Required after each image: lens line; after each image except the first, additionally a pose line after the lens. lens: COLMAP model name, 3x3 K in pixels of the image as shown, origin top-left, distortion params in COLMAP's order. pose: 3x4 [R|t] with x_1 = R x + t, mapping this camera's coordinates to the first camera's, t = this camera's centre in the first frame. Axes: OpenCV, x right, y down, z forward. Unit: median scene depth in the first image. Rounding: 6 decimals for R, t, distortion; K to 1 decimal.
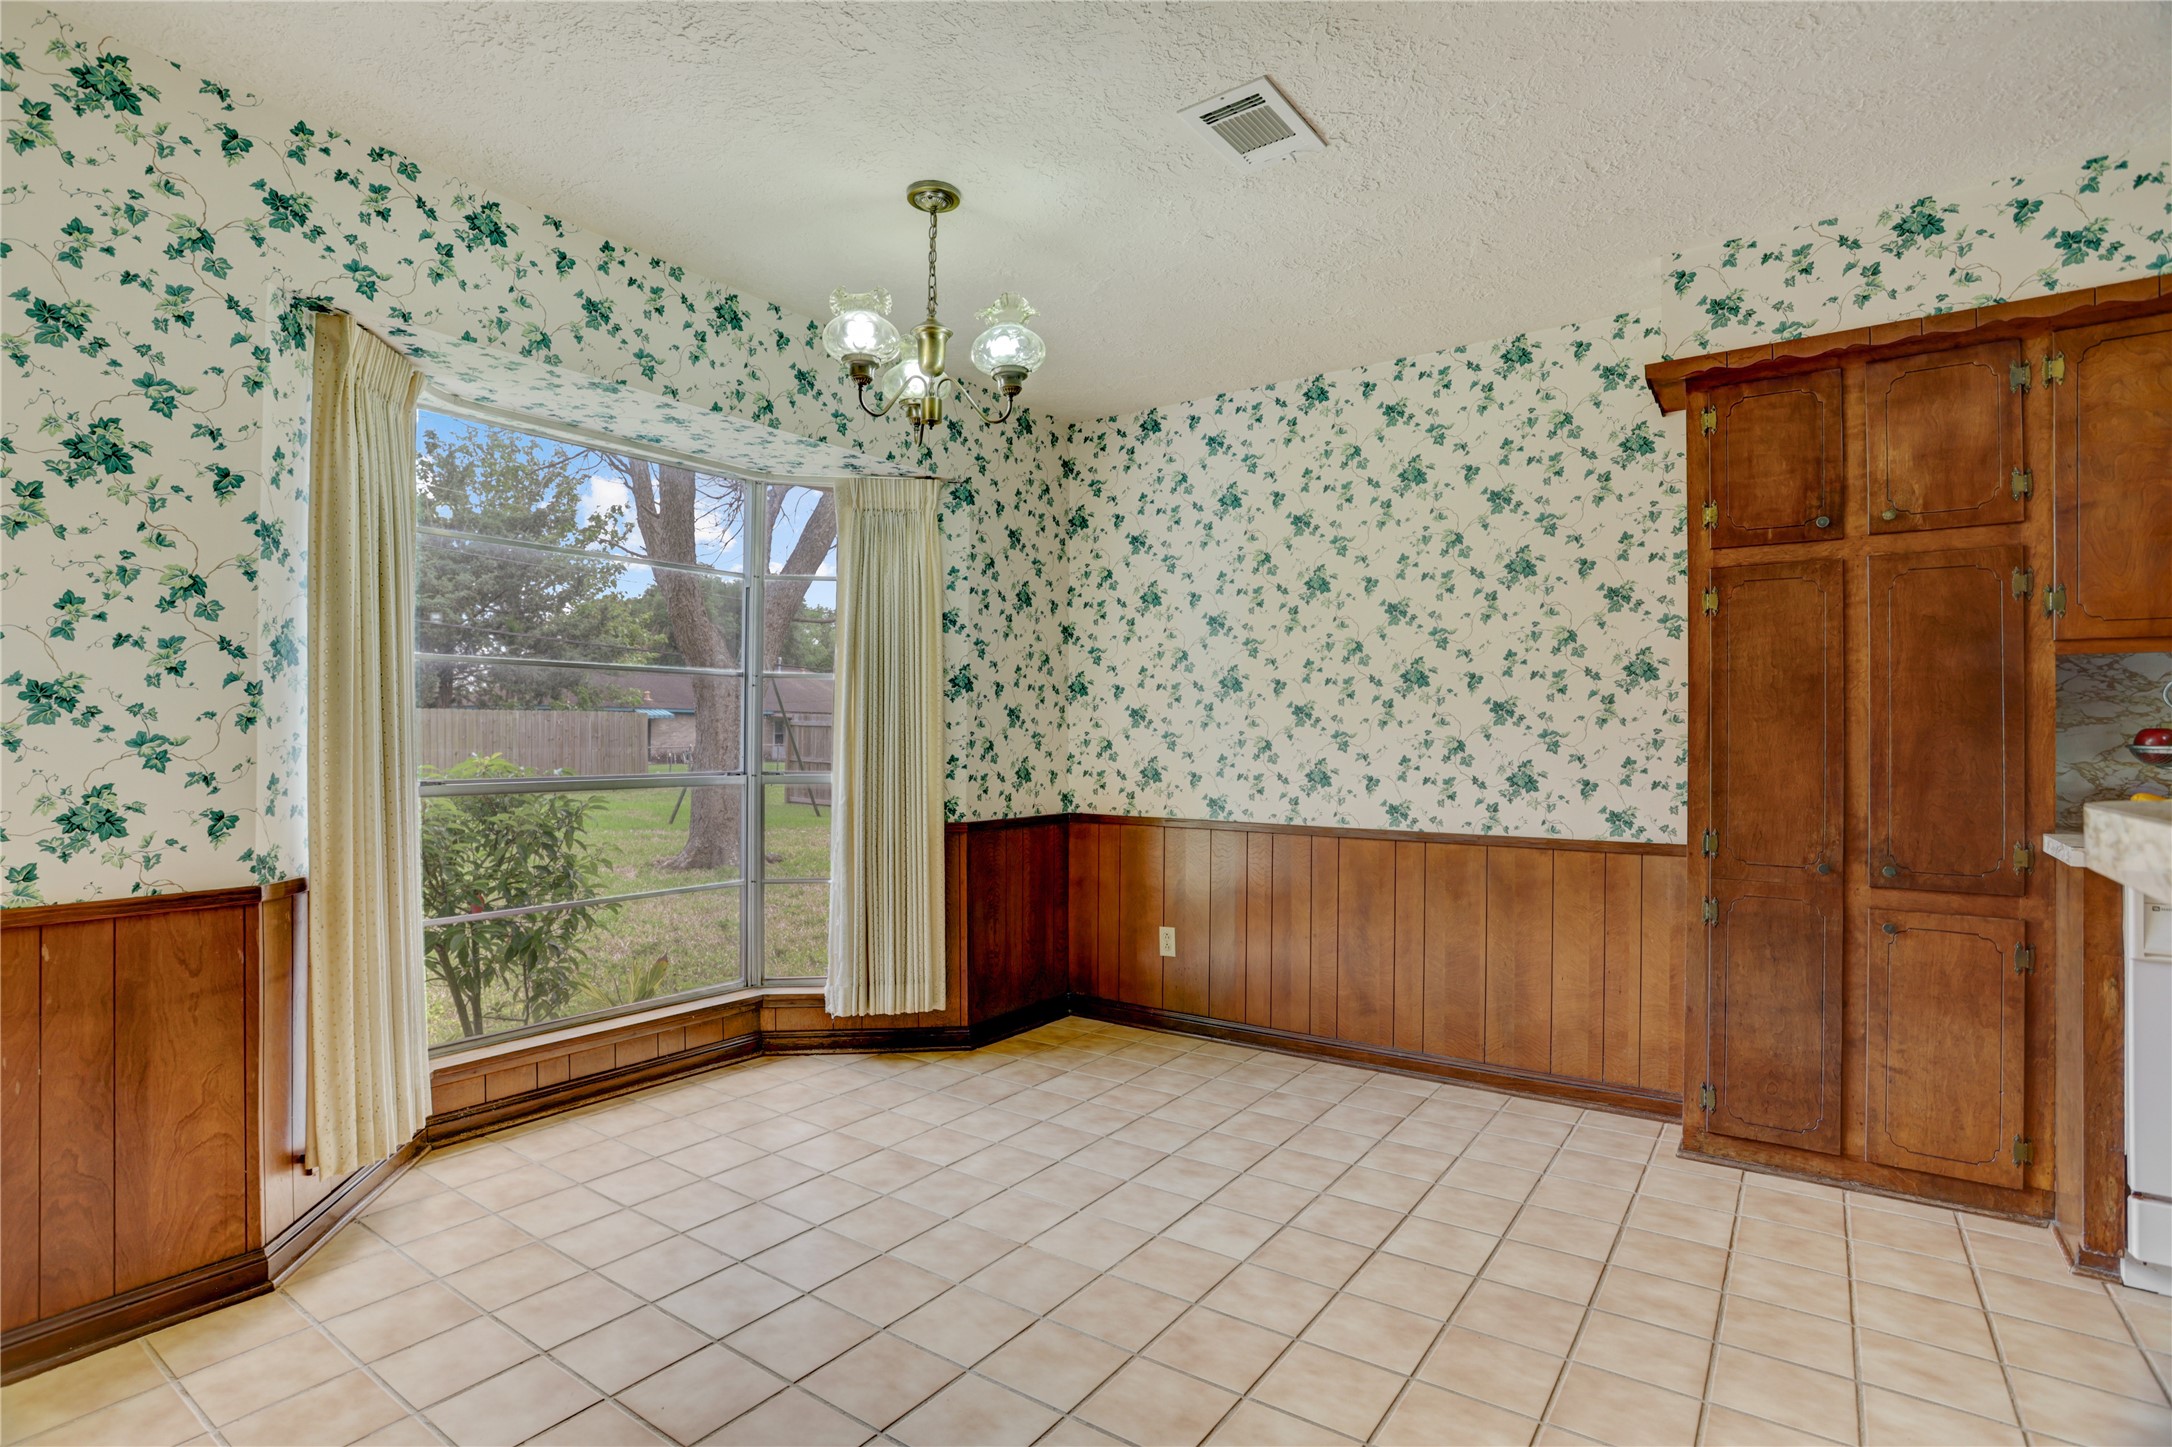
lens RADIAL K [[1064.5, 0, 1065.4], [0, 1064.5, 729.3], [0, 0, 1]] dist [-0.063770, 0.024761]
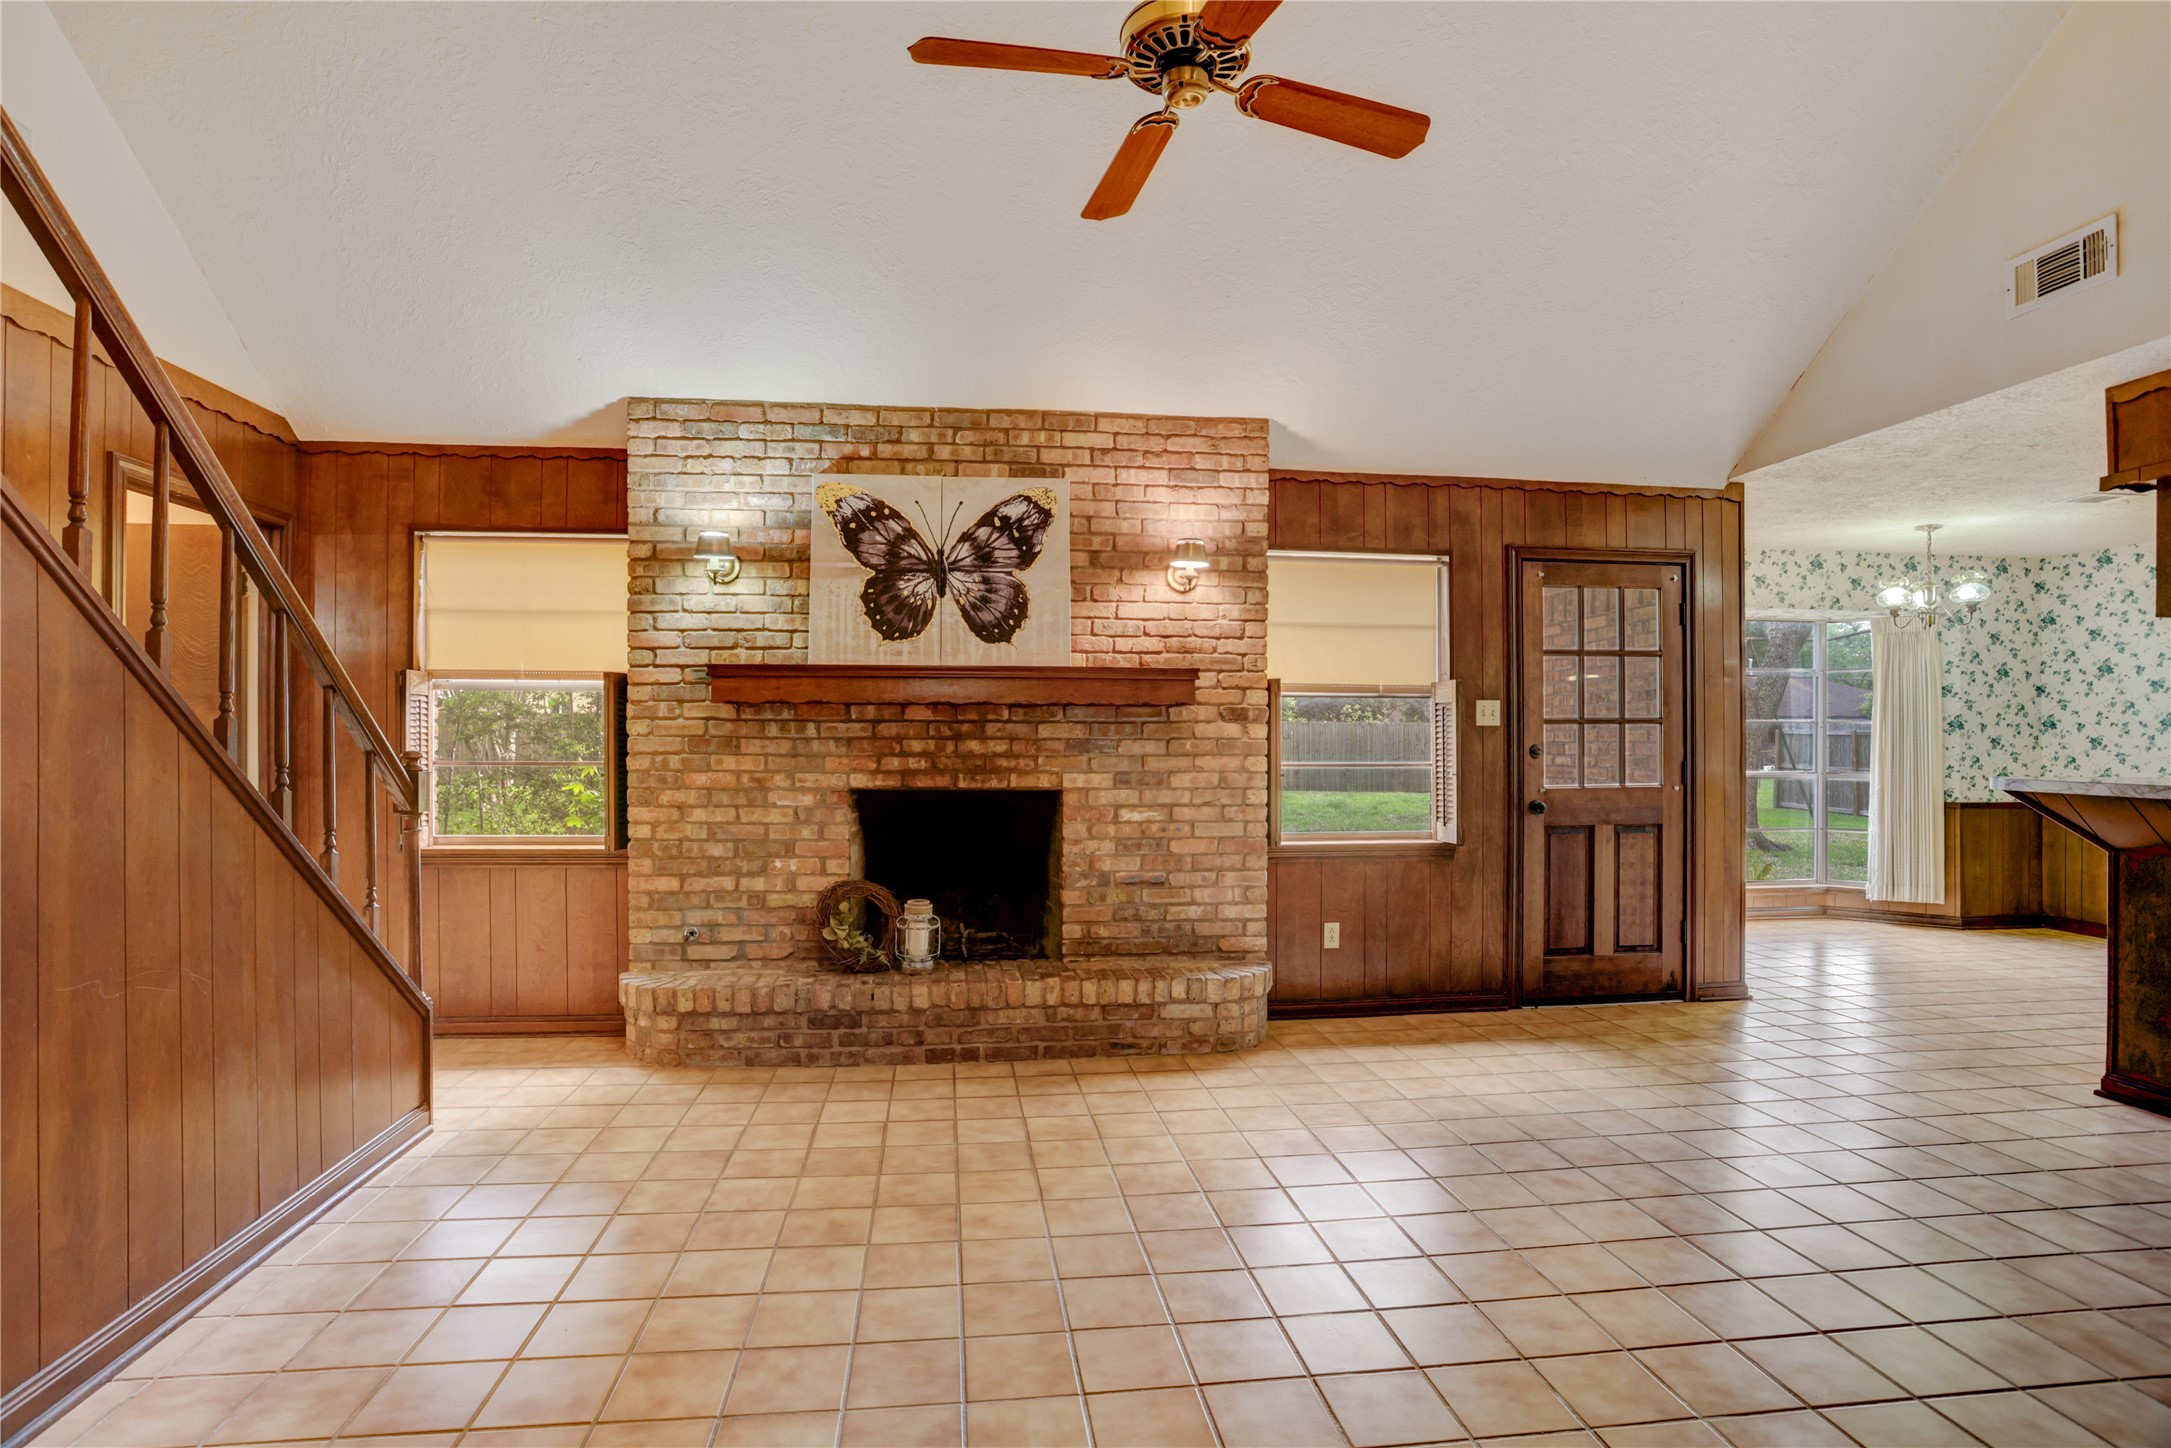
lens RADIAL K [[1064.0, 0, 1079.9], [0, 1064.0, 738.1], [0, 0, 1]] dist [-0.063770, 0.024761]
pose [[0.676281, -0.004014, -0.736633, 0.258007], [0.007950, 0.999967, 0.001849, -0.051524], [0.736601, -0.007107, 0.676290, -1.795599]]
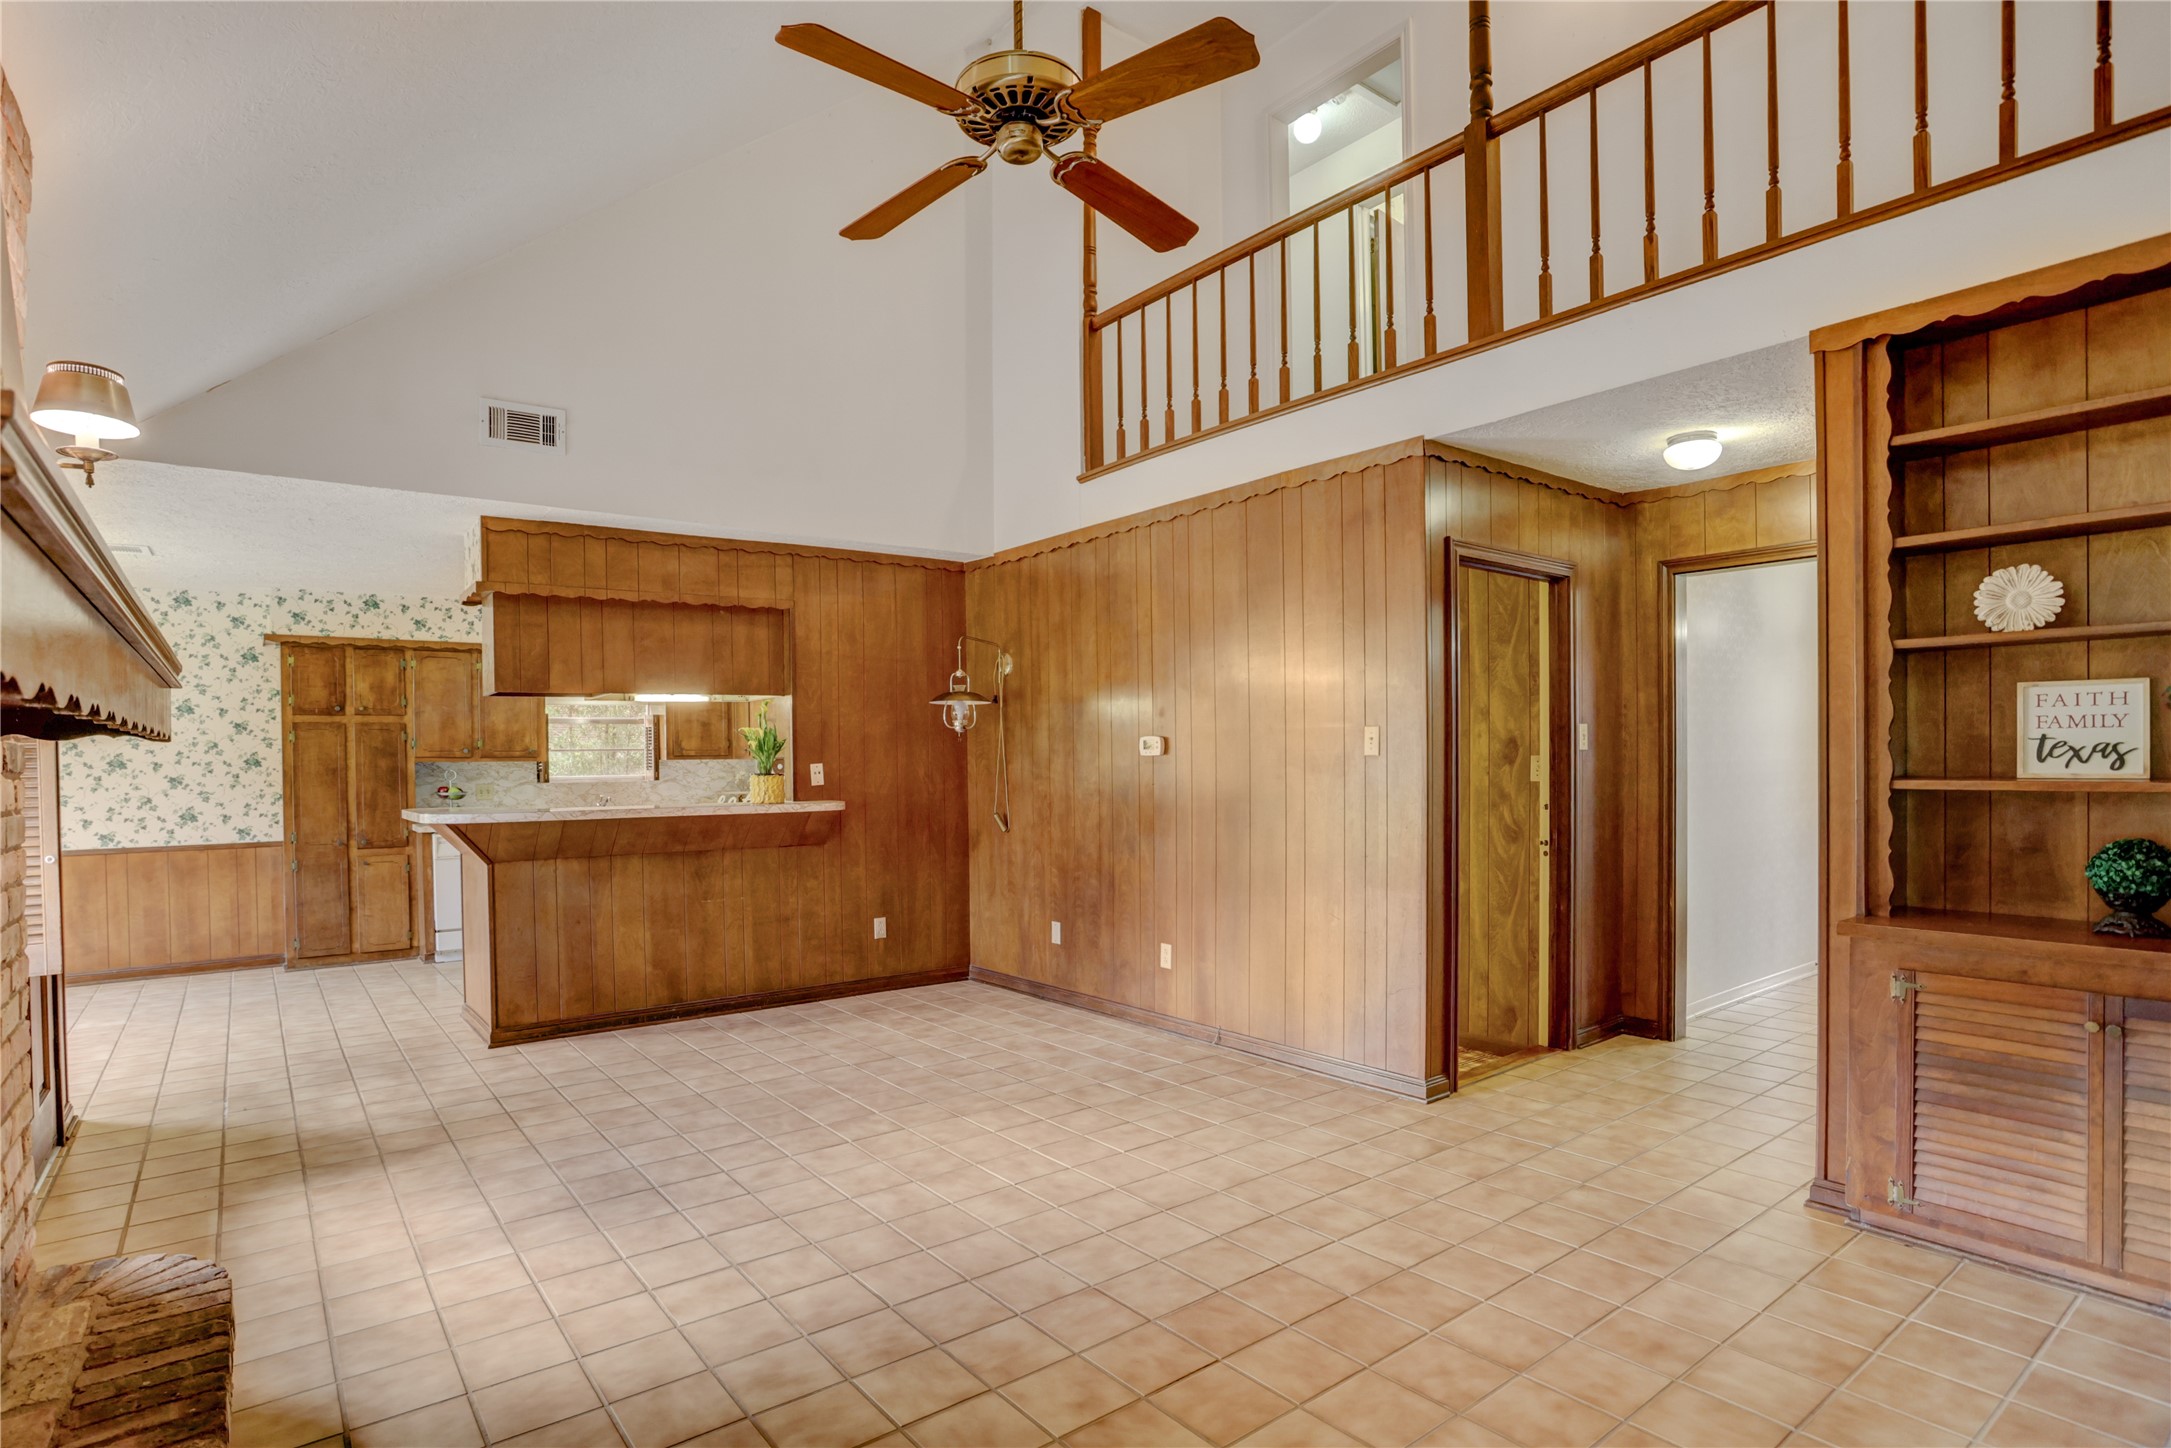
lens RADIAL K [[1112.5, 0, 1050.6], [0, 1112.5, 776.0], [0, 0, 1]] dist [-0.048964, 0.013032]
pose [[0.301229, -0.023171, 0.953270, -1.256658], [0.004644, 0.999729, 0.022833, -0.082634], [-0.953540, -0.002451, 0.301255, -1.431396]]
